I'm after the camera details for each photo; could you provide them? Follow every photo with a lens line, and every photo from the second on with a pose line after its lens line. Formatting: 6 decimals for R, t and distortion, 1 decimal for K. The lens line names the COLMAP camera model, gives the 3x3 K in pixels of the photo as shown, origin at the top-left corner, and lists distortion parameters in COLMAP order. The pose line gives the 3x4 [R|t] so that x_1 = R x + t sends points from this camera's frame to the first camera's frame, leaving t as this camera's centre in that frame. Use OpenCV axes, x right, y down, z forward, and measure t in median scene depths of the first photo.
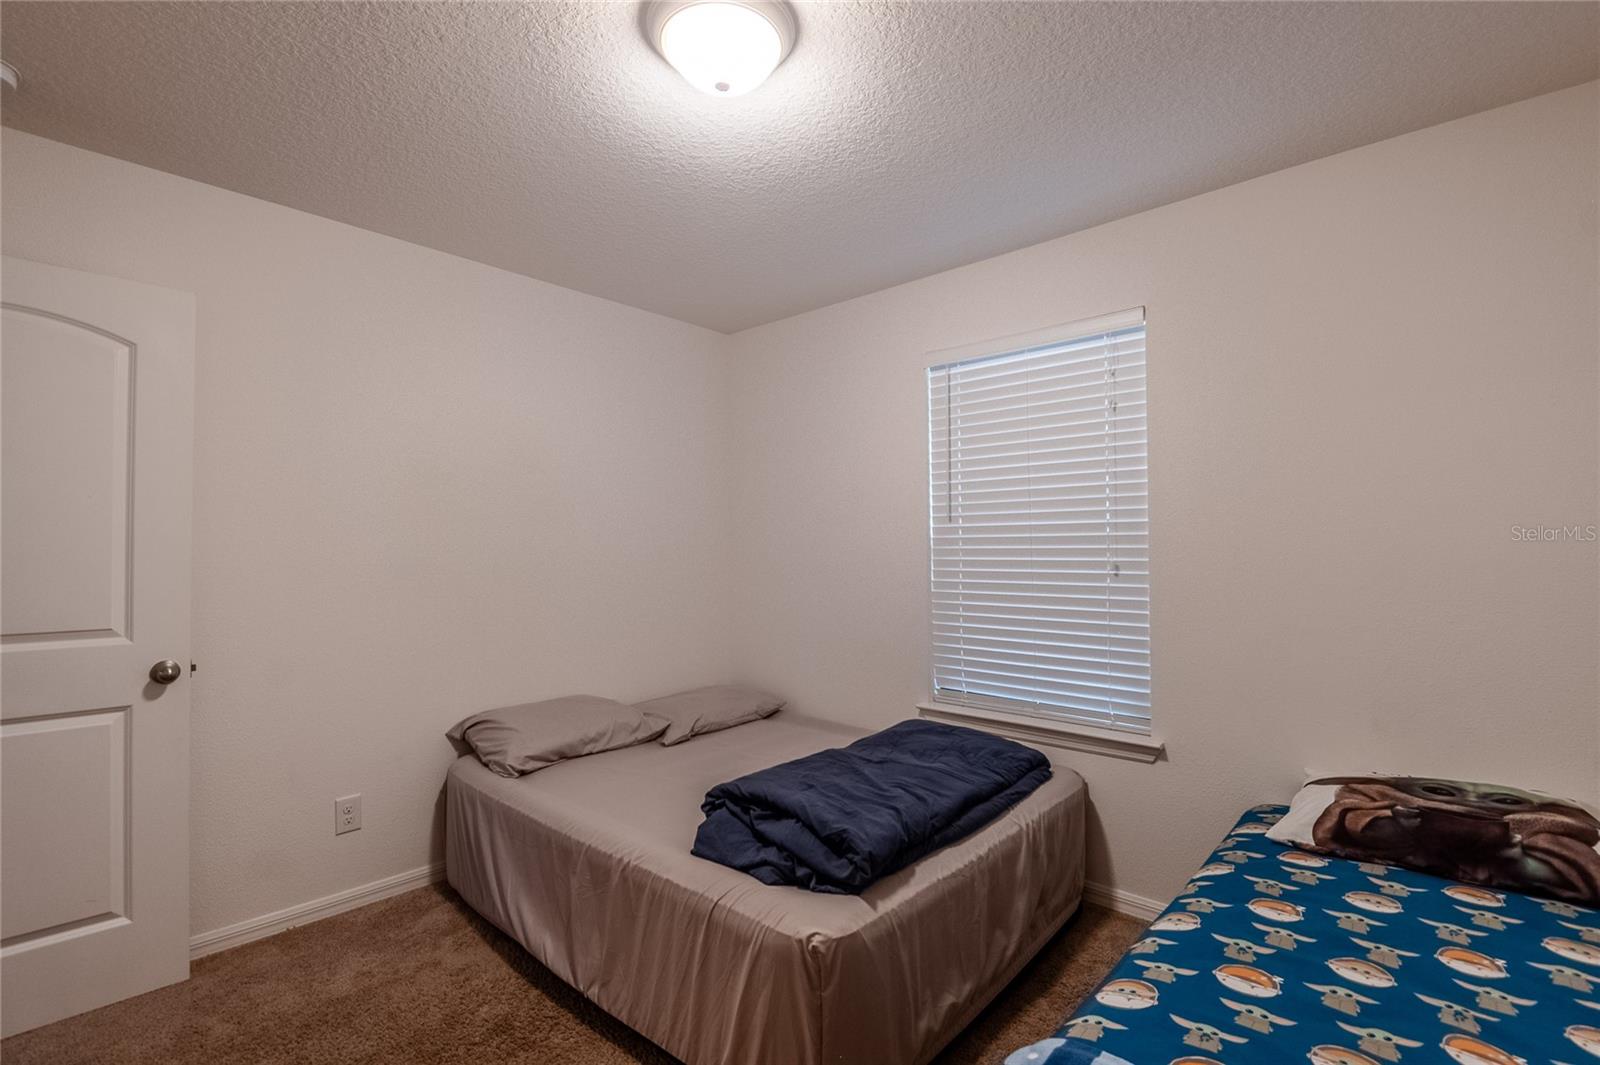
lens RADIAL K [[712.8, 0, 814.6], [0, 712.8, 524.2], [0, 0, 1]] dist [0.001226, -0.008242]
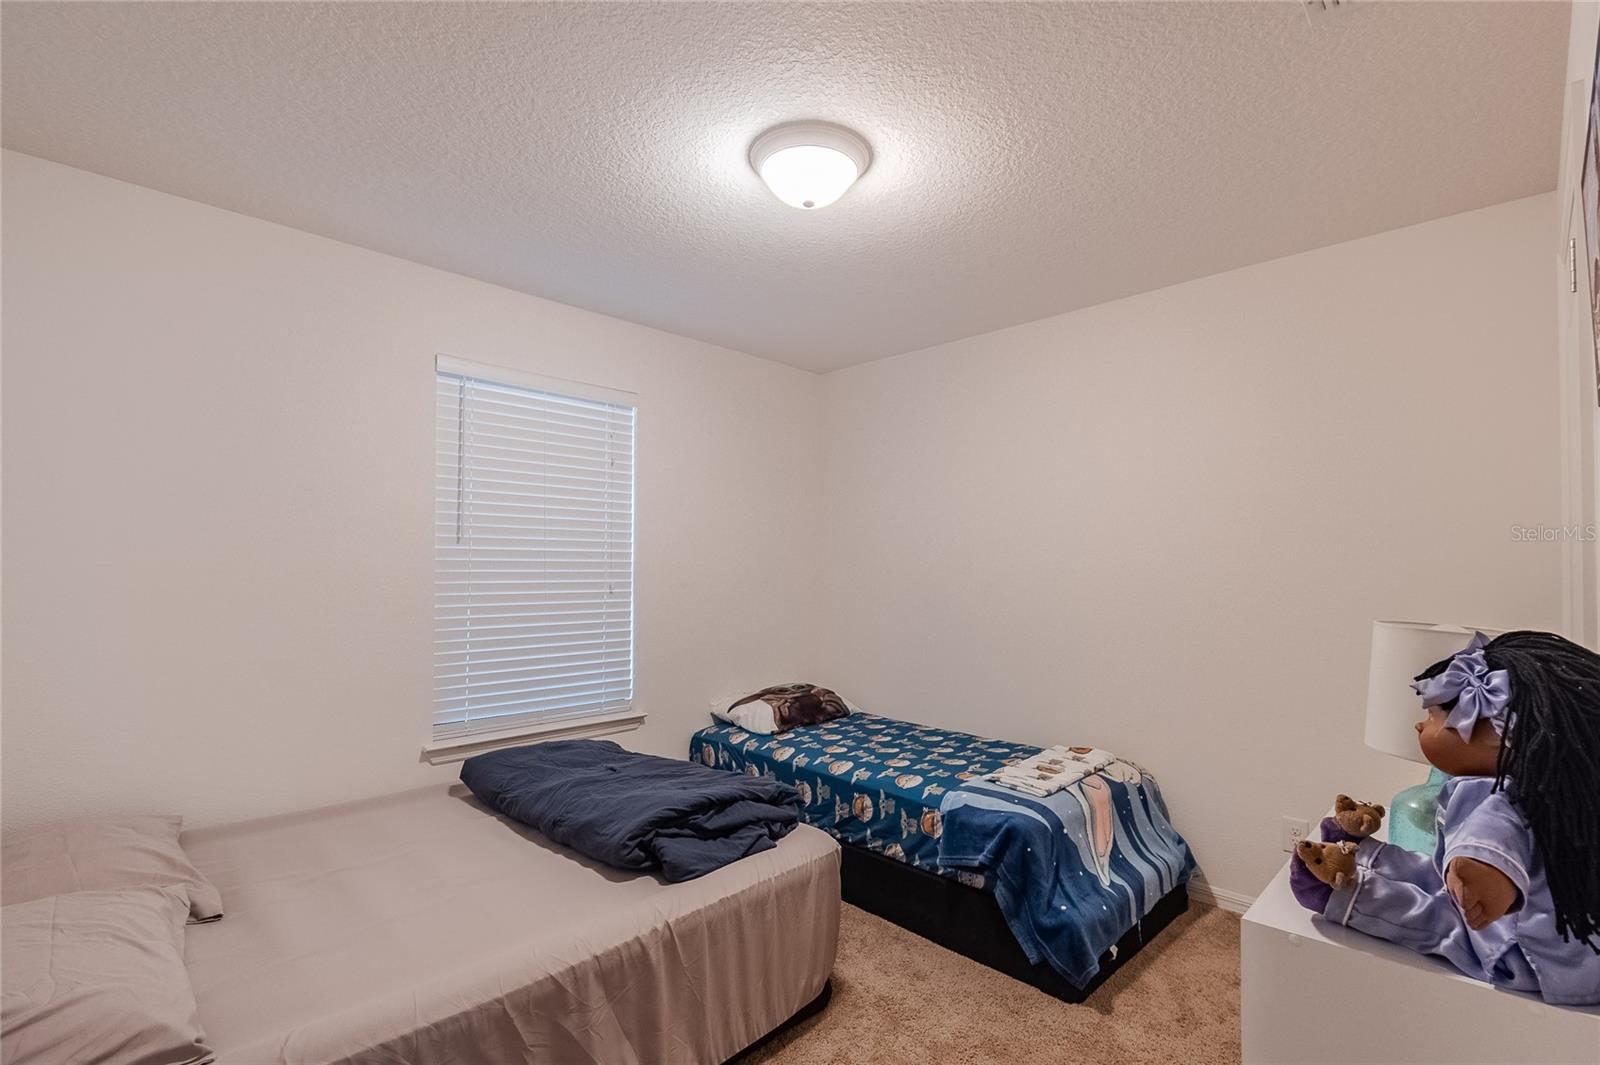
lens RADIAL K [[729.6, 0, 800.0], [0, 729.6, 532.5], [0, 0, 1]] dist [-0.000250, -0.009193]
pose [[0.061592, 0.051943, 0.996749, -1.114994], [-0.040227, 0.997963, -0.049521, 0.018016], [-0.997290, -0.037046, 0.063556, 0.739295]]
